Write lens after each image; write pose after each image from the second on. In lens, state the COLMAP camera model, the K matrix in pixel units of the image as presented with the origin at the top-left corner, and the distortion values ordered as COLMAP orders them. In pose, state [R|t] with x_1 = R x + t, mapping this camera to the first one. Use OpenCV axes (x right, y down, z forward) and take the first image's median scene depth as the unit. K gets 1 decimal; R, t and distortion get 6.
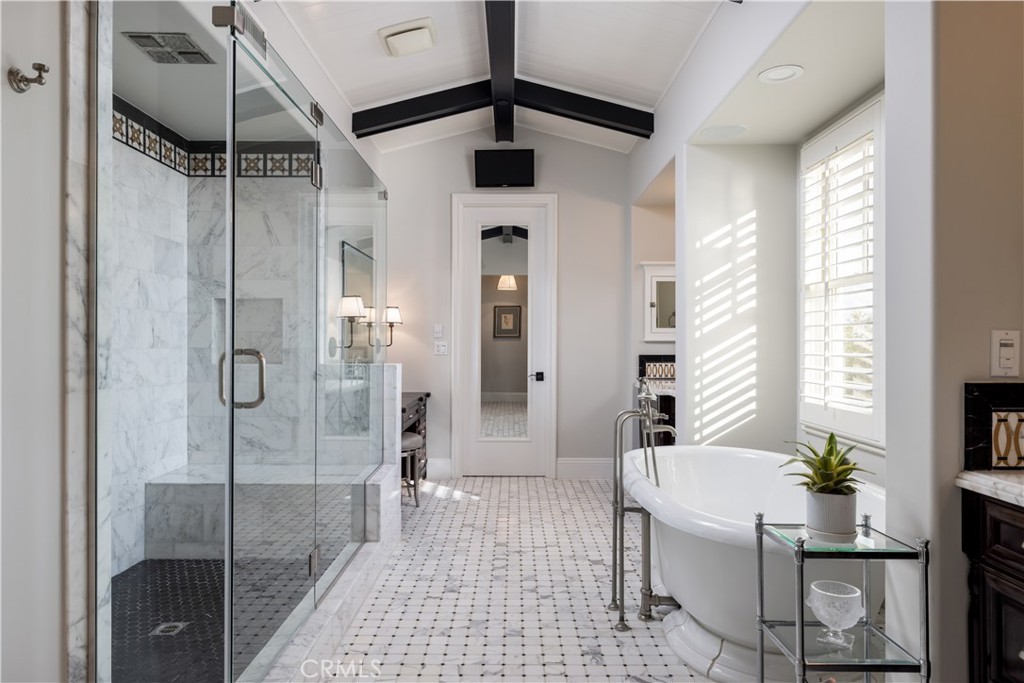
lens RADIAL K [[621.9, 0, 511.5], [0, 621.9, 341.2], [0, 0, 1]] dist [-0.003776, 0.000806]
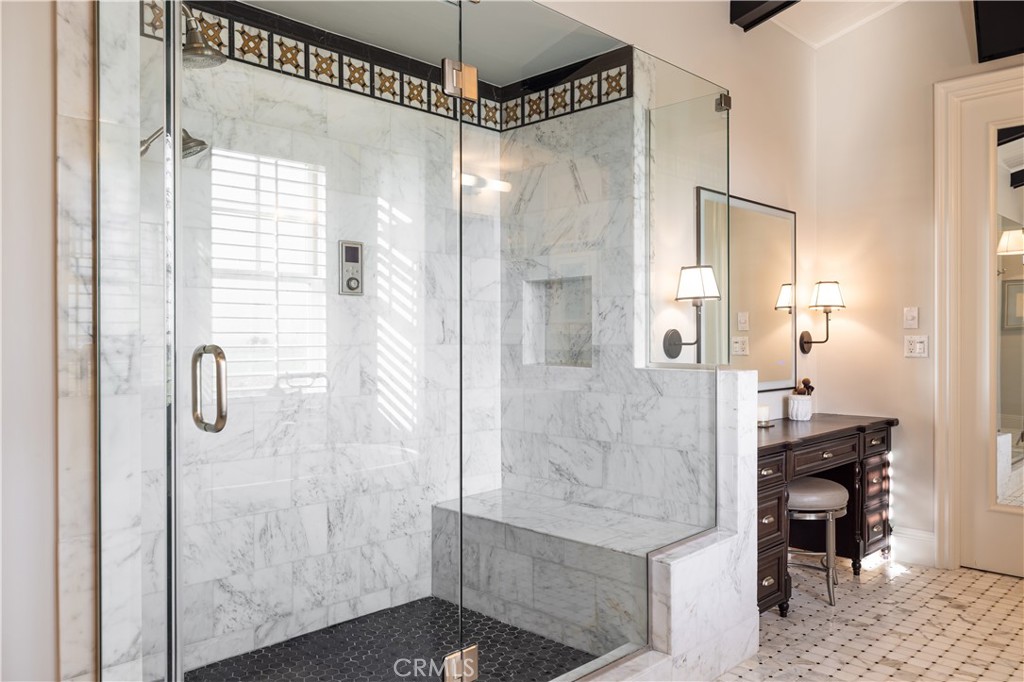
lens RADIAL K [[766.2, 0, 512.3], [0, 766.2, 339.9], [0, 0, 1]] dist [0.001192, 0.001927]
pose [[0.715100, -0.001203, -0.699021, 0.187948], [0.003820, 0.999990, 0.002187, 0.003014], [0.699011, -0.004234, 0.715098, 0.298800]]
